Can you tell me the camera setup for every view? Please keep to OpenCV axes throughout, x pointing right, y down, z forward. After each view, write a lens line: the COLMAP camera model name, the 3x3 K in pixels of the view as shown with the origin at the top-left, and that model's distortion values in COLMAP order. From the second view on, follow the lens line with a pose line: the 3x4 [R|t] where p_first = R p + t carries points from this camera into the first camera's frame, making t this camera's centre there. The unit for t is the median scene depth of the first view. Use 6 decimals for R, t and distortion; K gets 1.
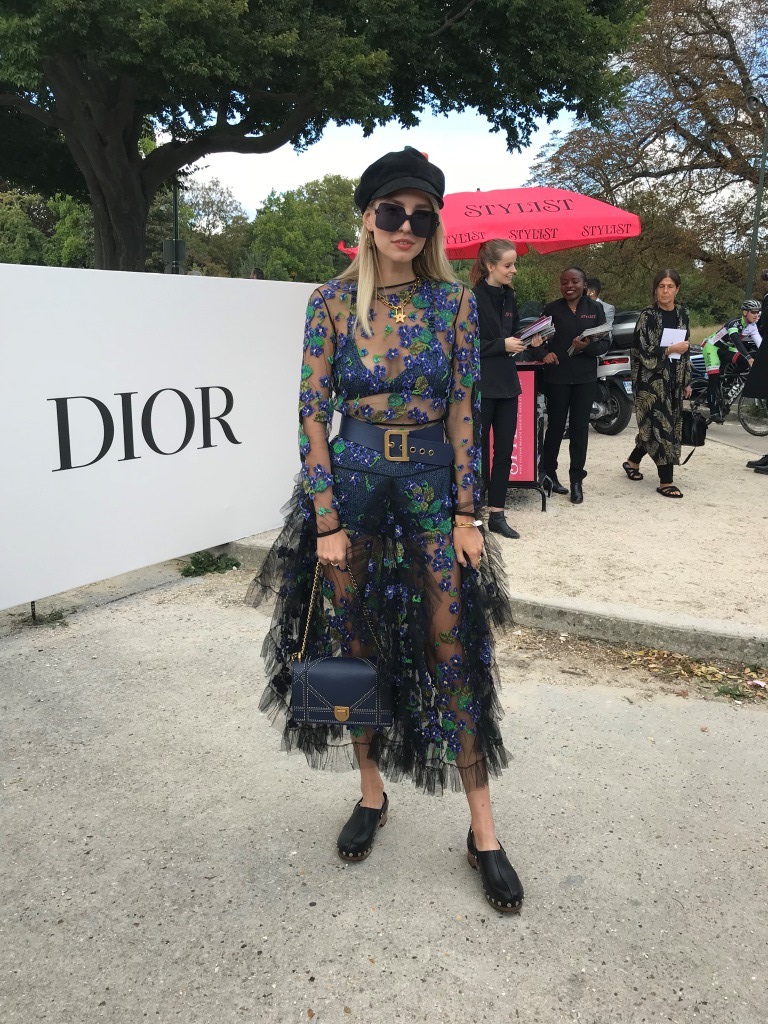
lens RADIAL K [[840.0, 0, 385.7], [0, 840.0, 503.8], [0, 0, 1]] dist [0.025482, -0.003912]
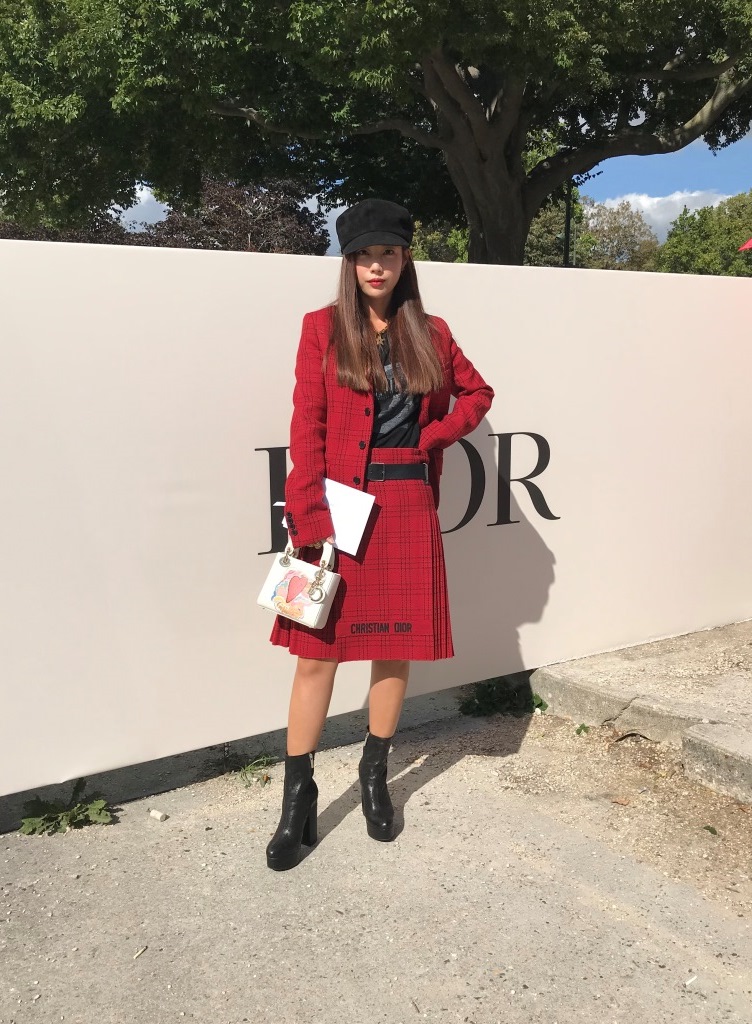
lens RADIAL K [[918.7, 0, 380.5], [0, 918.7, 510.0], [0, 0, 1]] dist [-0.001001, 0.042579]
pose [[0.904799, 0.051367, -0.422730, 0.002172], [-0.071558, 0.996922, -0.032023, -0.045767], [0.419784, 0.059224, 0.905690, 0.294476]]
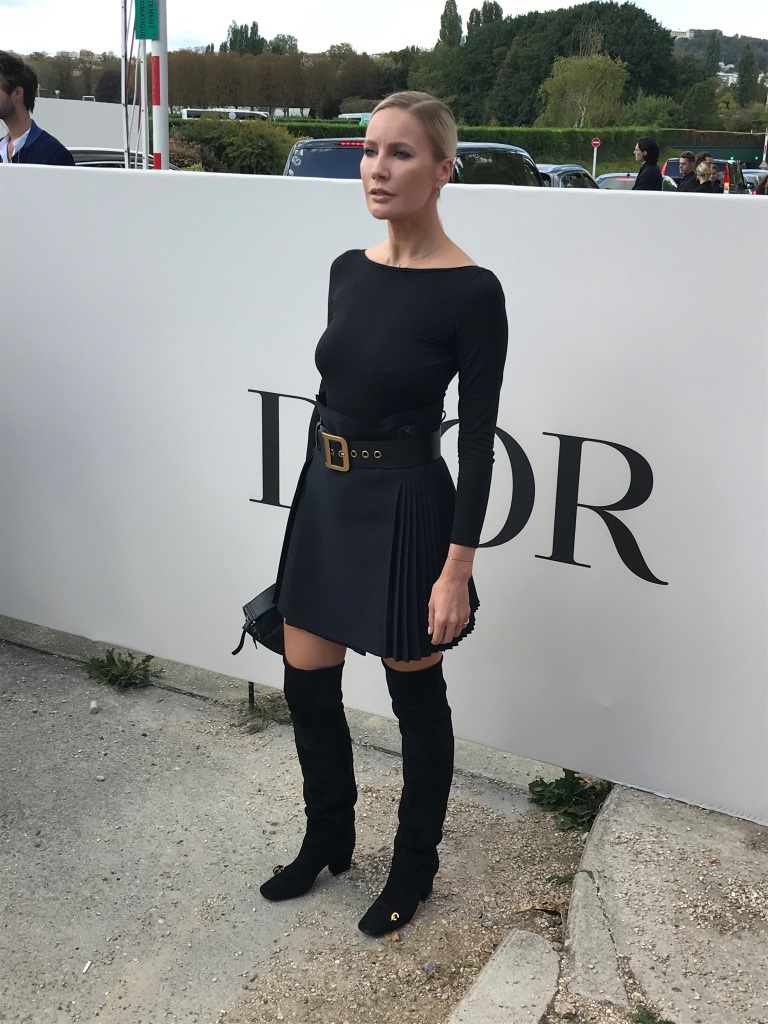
lens RADIAL K [[1189.0, 0, 386.1], [0, 1189.0, 511.3], [0, 0, 1]] dist [0.010363, 0.000000]
pose [[0.093340, 0.294683, -0.951026, 0.366035], [-0.232443, 0.935249, 0.266981, -0.229967], [0.968121, 0.196139, 0.155793, 0.753101]]
